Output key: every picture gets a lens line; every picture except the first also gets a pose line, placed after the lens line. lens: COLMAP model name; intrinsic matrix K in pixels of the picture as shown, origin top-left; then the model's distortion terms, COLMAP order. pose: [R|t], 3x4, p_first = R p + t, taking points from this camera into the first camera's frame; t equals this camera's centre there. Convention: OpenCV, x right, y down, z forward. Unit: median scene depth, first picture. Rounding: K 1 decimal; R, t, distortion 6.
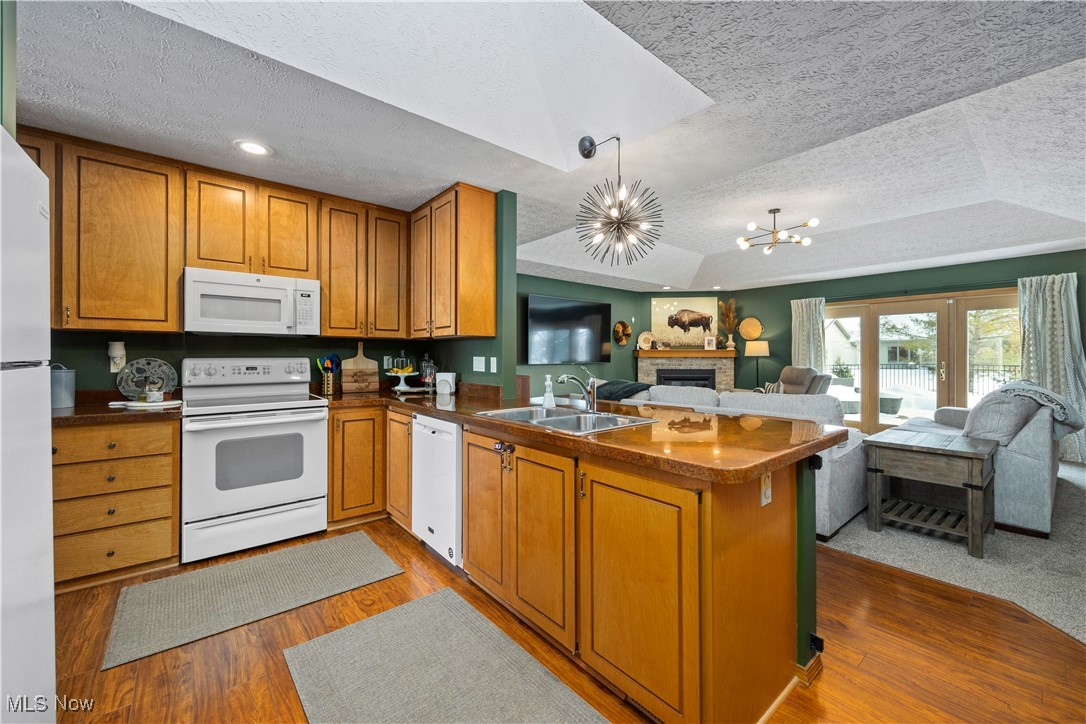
lens RADIAL K [[424.1, 0, 544.4], [0, 424.1, 358.0], [0, 0, 1]] dist [-0.001486, -0.000257]
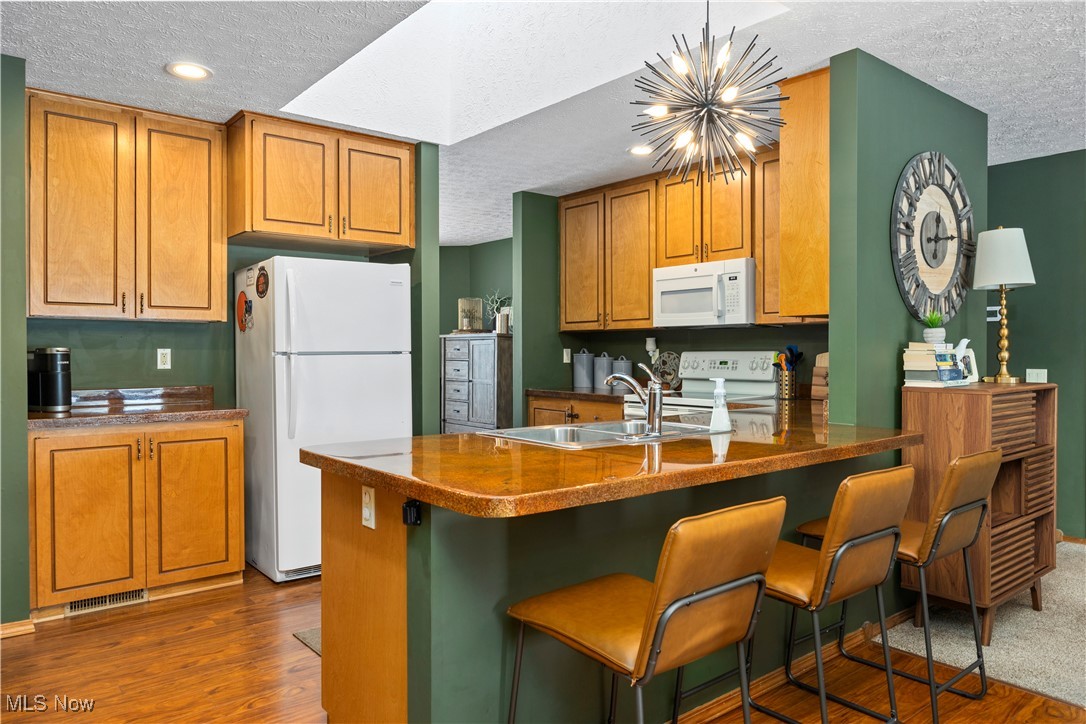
lens RADIAL K [[743.3, 0, 554.4], [0, 743.3, 349.2], [0, 0, 1]] dist [0.005268, 0.002322]
pose [[0.005284, 0.000867, -0.999986, 0.579617], [0.000260, 1.000000, 0.000869, -0.004055], [0.999986, -0.000264, 0.005283, 0.393264]]
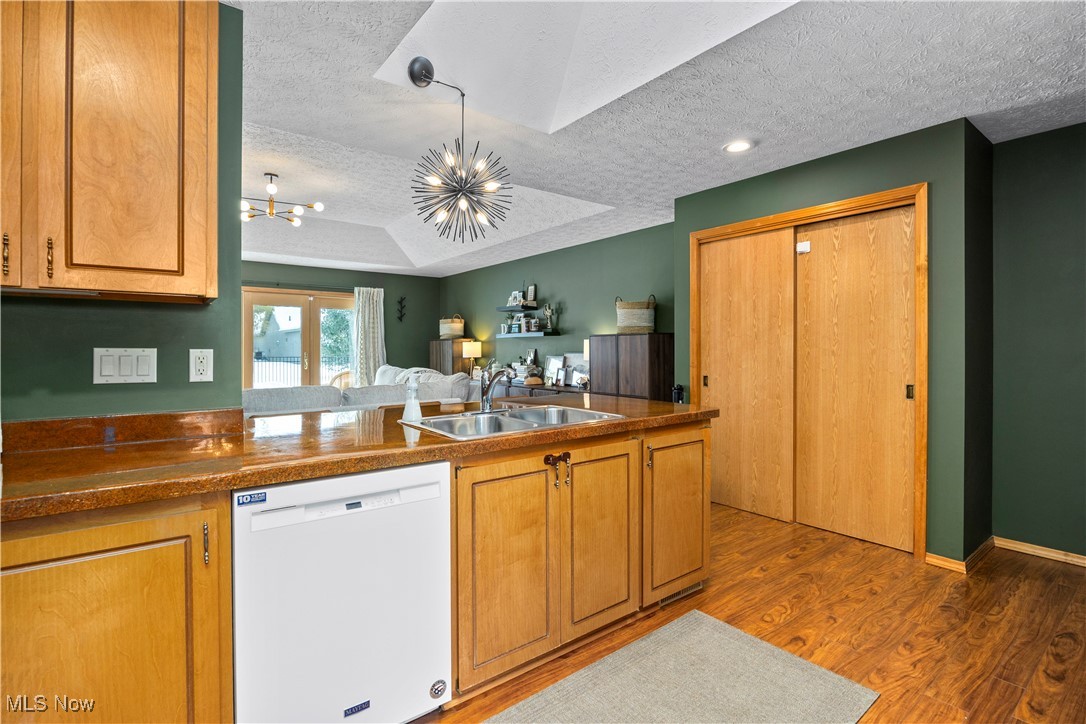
lens RADIAL K [[512.7, 0, 539.0], [0, 512.7, 351.0], [0, 0, 1]] dist [-0.007912, 0.000218]
pose [[0.042741, -0.005629, 0.999070, -0.431079], [0.000531, 0.999984, 0.005611, -0.002332], [-0.999086, 0.000291, 0.042743, 0.396205]]
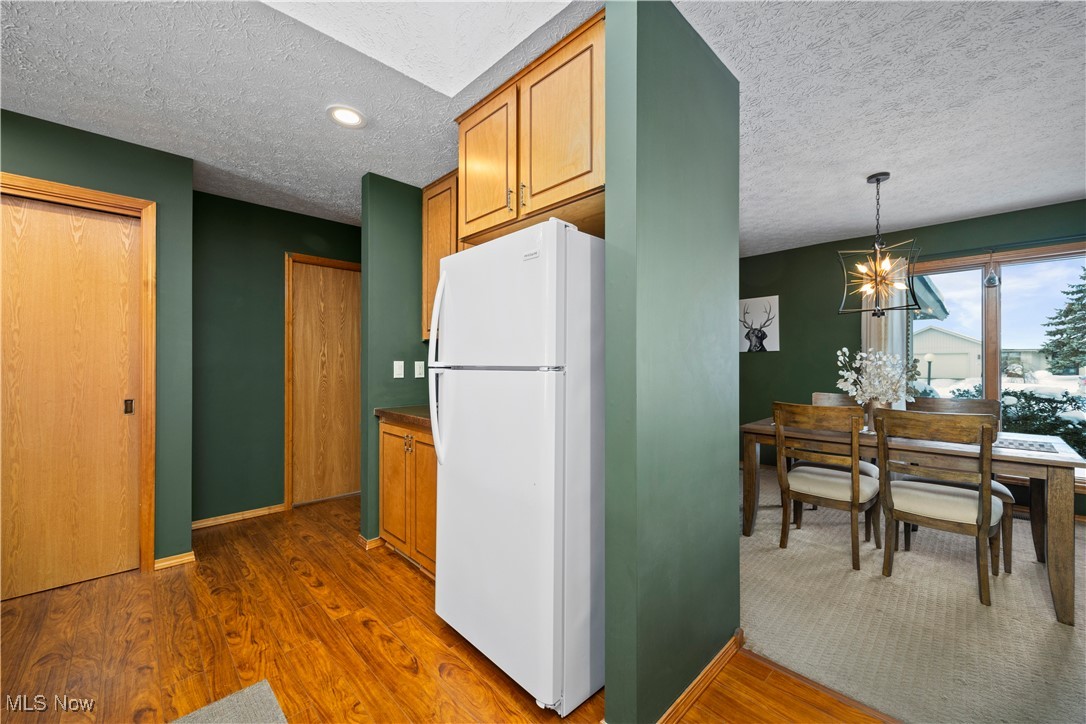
lens RADIAL K [[427.7, 0, 543.0], [0, 427.7, 362.0], [0, 0, 1]] dist [0.000326, -0.000115]
pose [[-0.996839, -0.004364, -0.079328, -0.248184], [-0.004063, 0.999984, -0.003956, -0.002086], [0.079344, -0.003622, -0.996841, 0.517840]]
